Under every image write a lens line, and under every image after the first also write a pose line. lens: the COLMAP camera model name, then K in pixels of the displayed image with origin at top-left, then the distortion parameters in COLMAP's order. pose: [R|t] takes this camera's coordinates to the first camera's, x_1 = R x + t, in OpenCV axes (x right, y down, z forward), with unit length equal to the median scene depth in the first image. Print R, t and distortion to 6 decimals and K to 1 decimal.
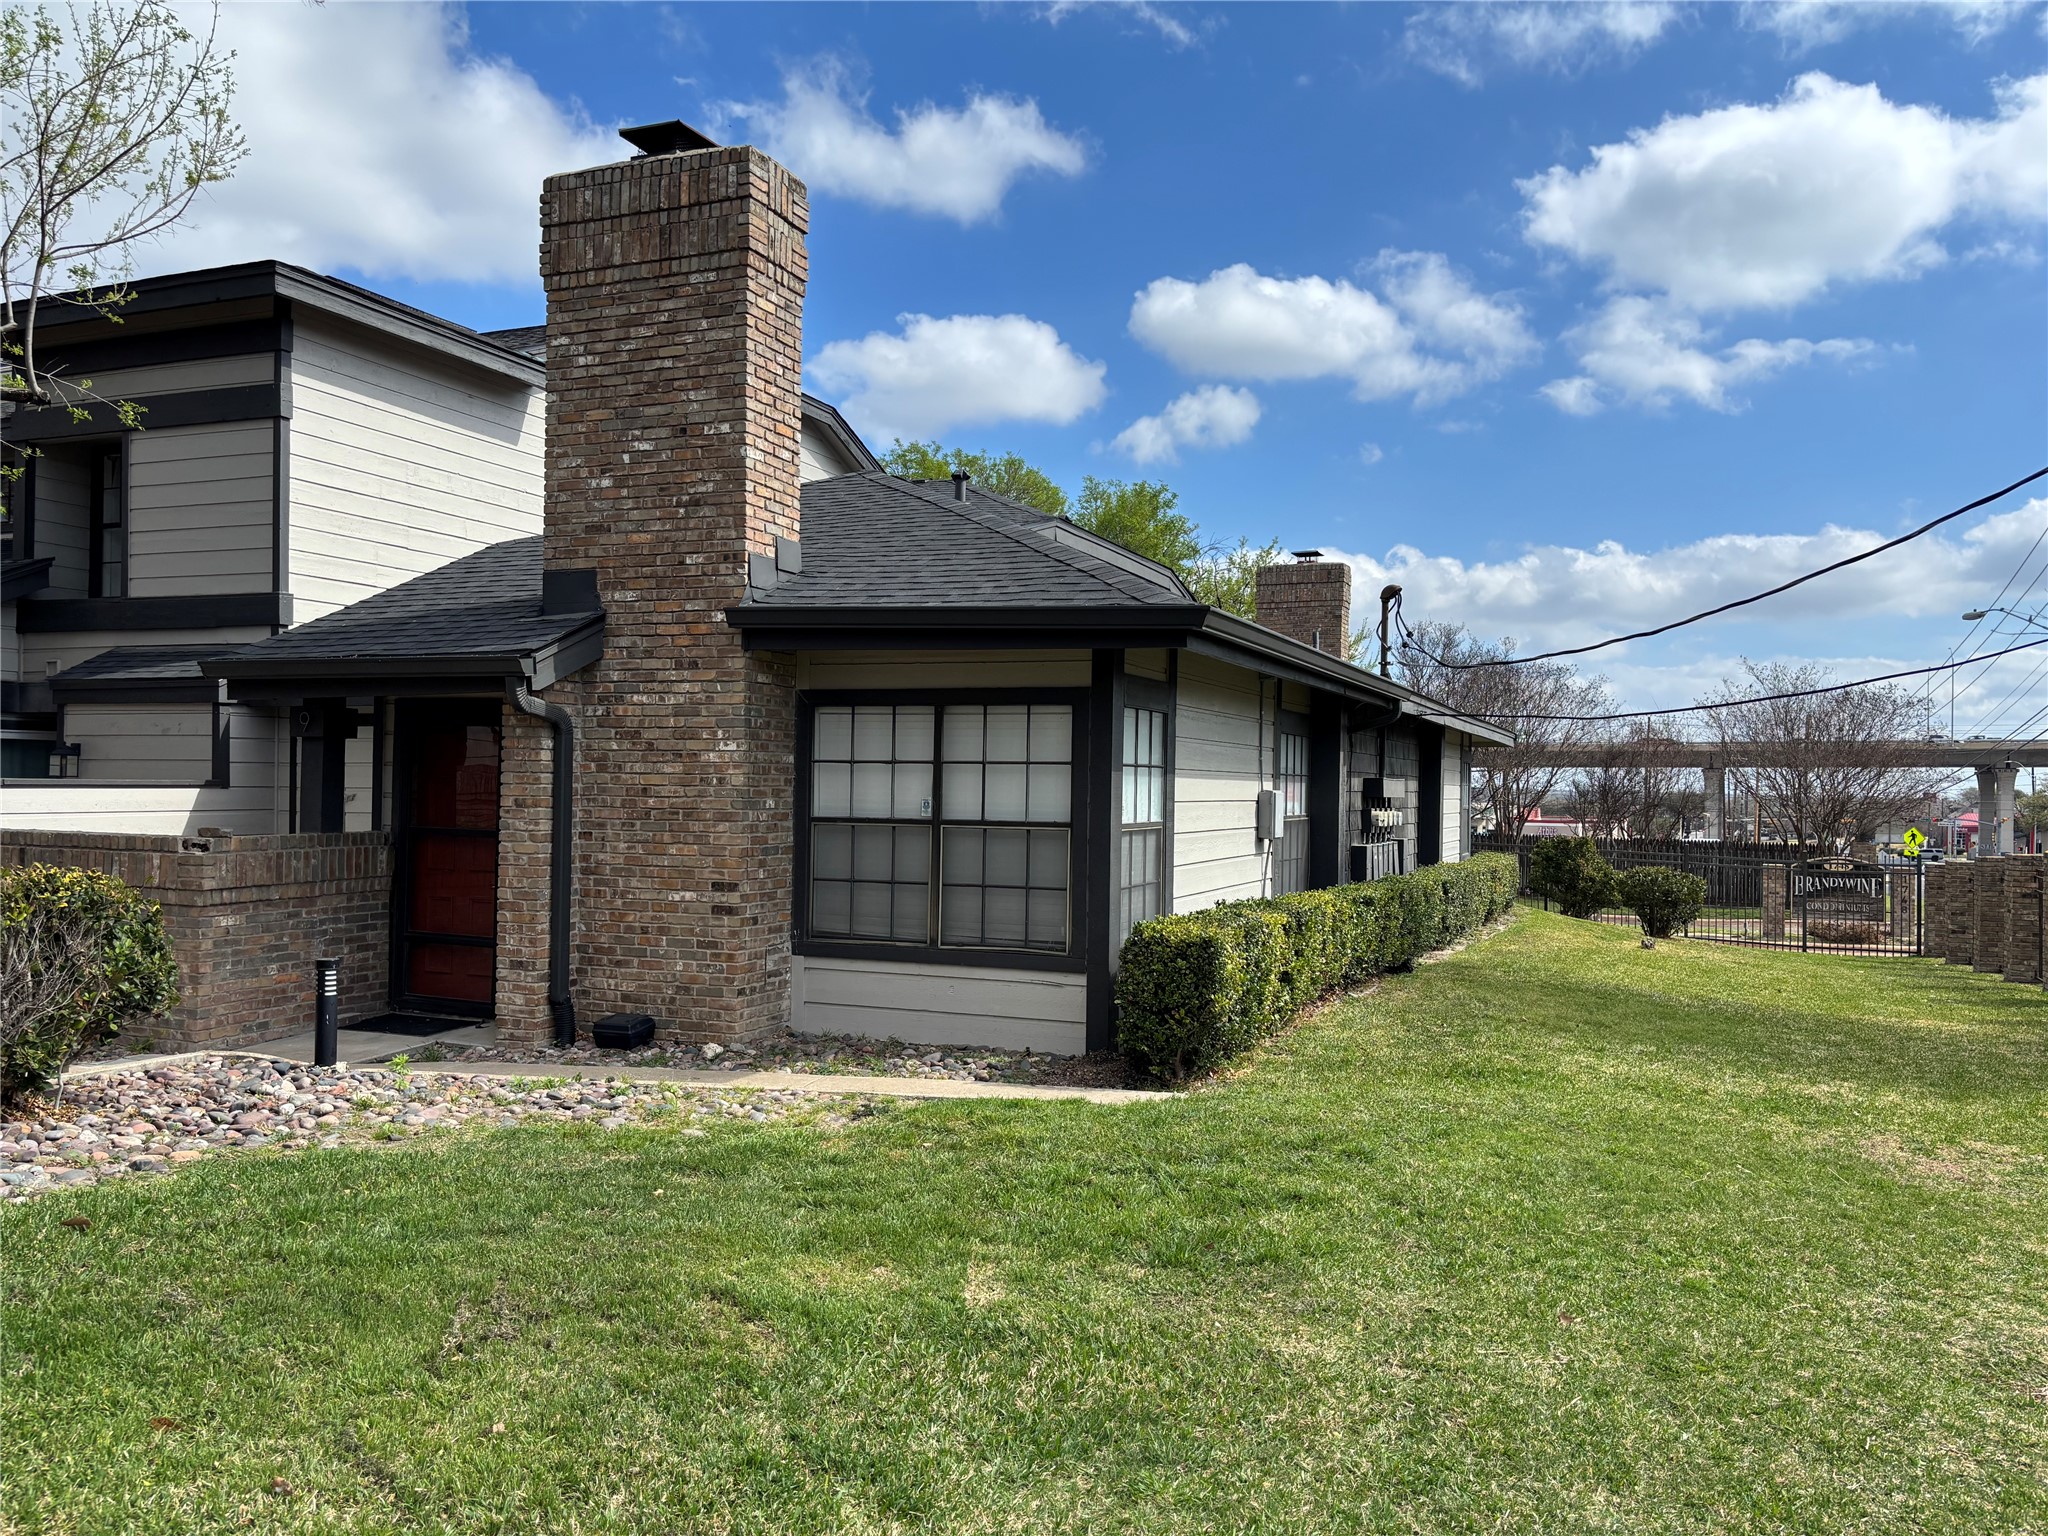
lens RADIAL K [[1548.0, 0, 1022.2], [0, 1548.0, 745.0], [0, 0, 1]] dist [0.051877, -0.062285]
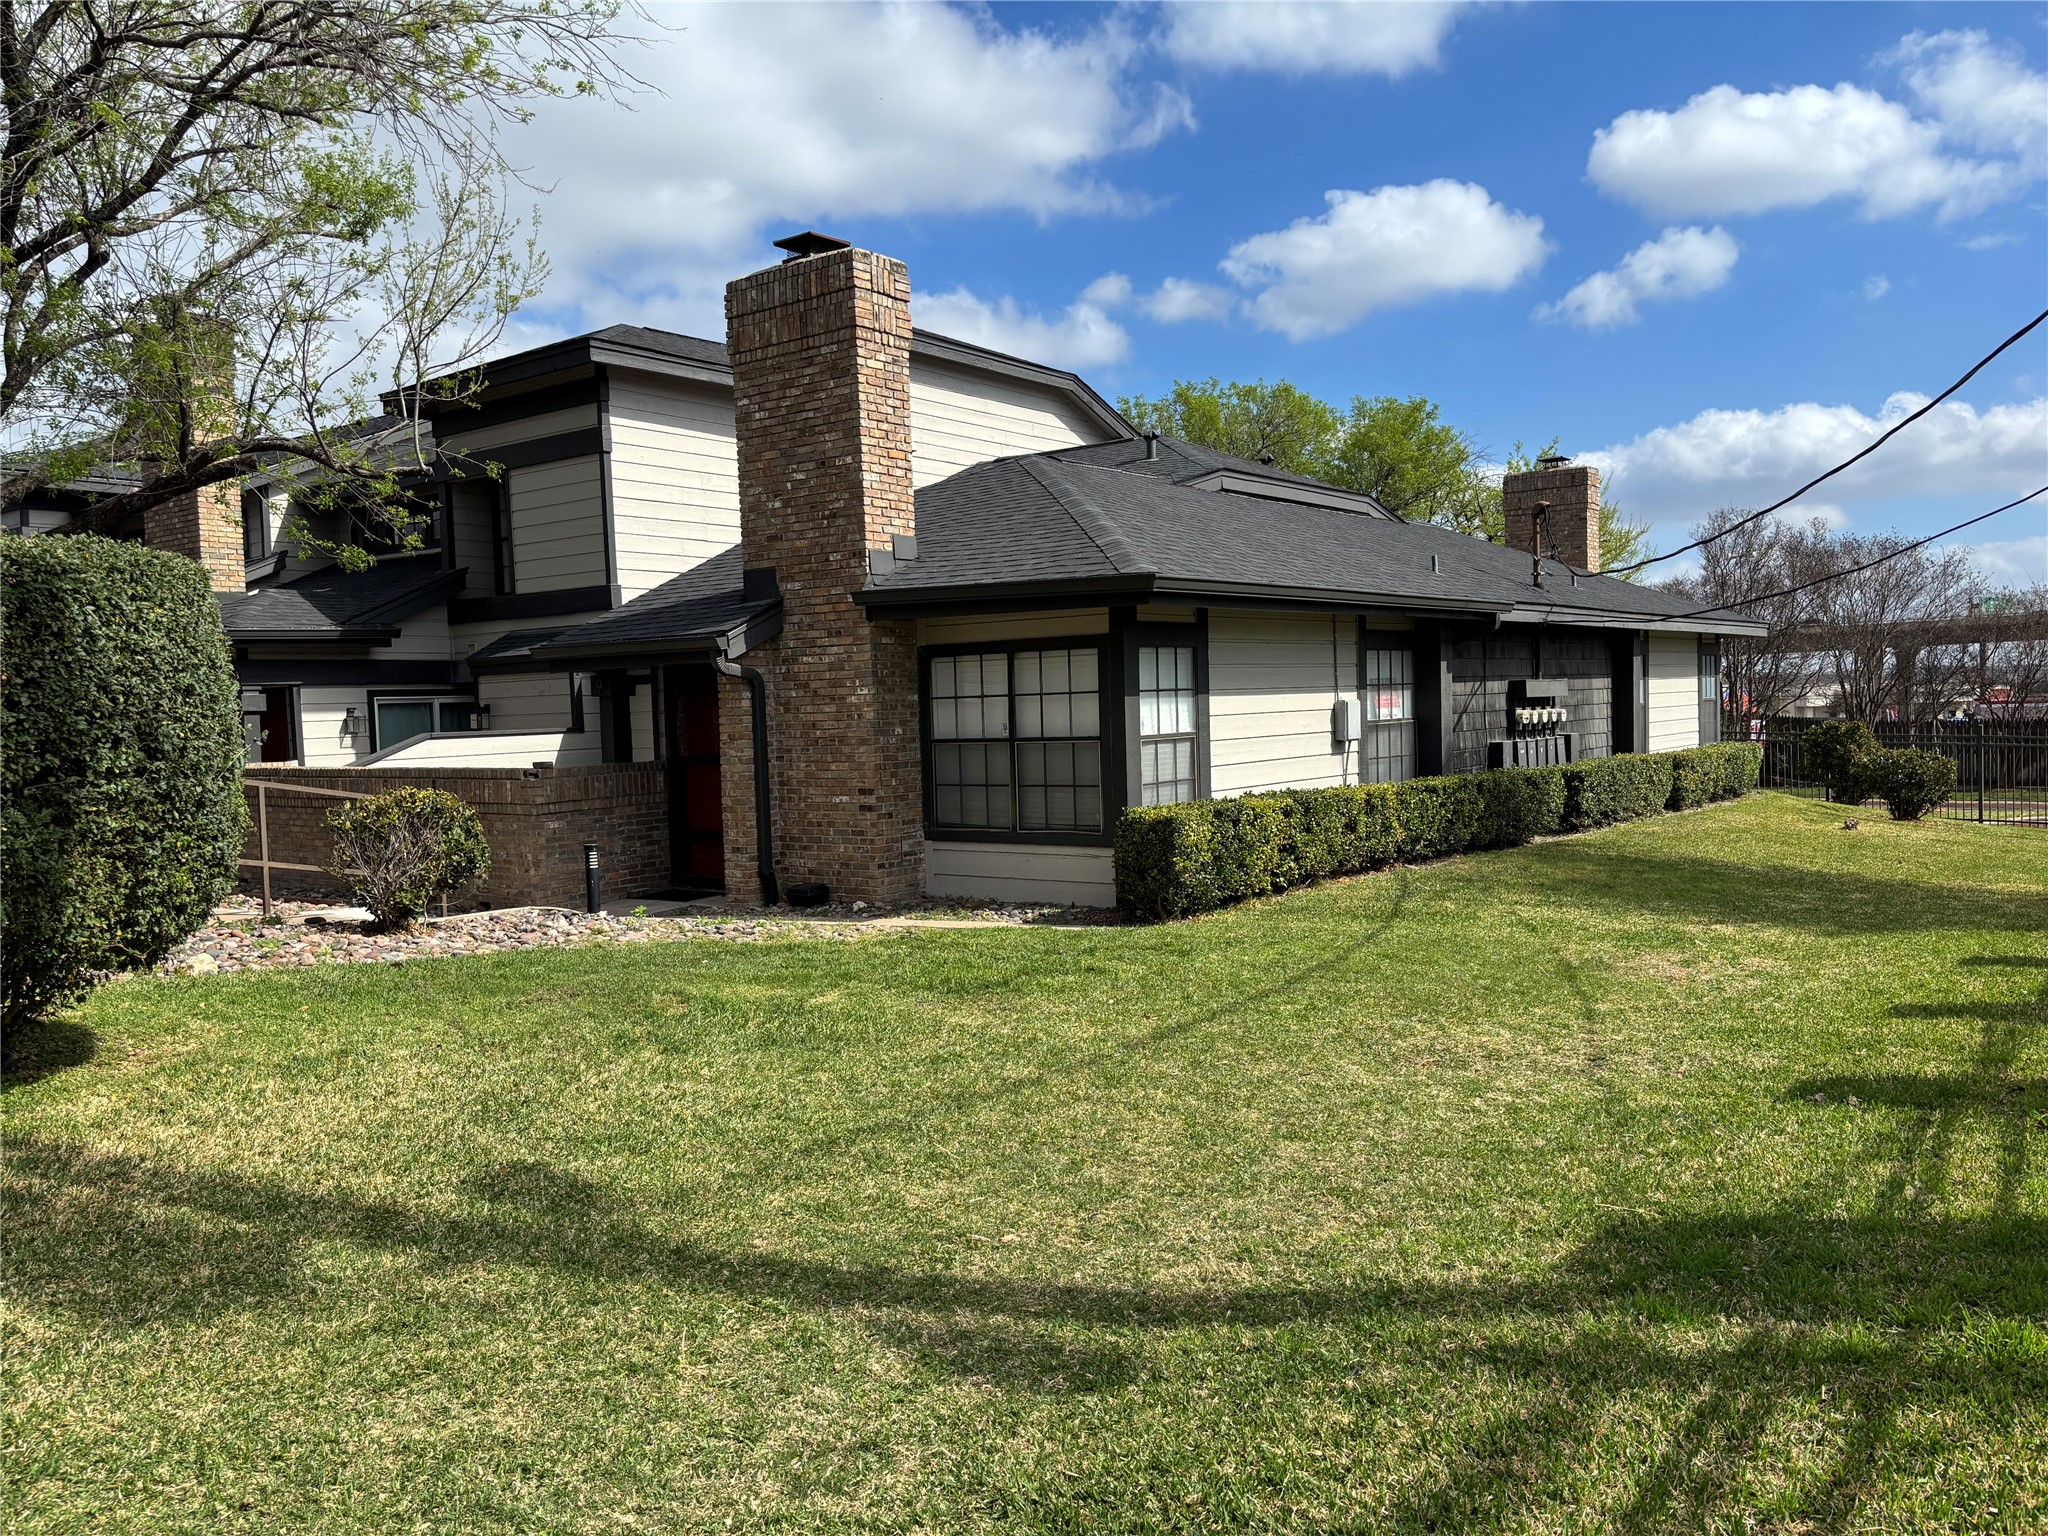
lens RADIAL K [[1548.0, 0, 1022.7], [0, 1548.0, 760.8], [0, 0, 1]] dist [0.051877, -0.062285]
pose [[0.964951, -0.036264, -0.259914, 0.296558], [0.053474, 0.996798, 0.059452, -0.011225], [0.256926, -0.071267, 0.963800, -0.294700]]
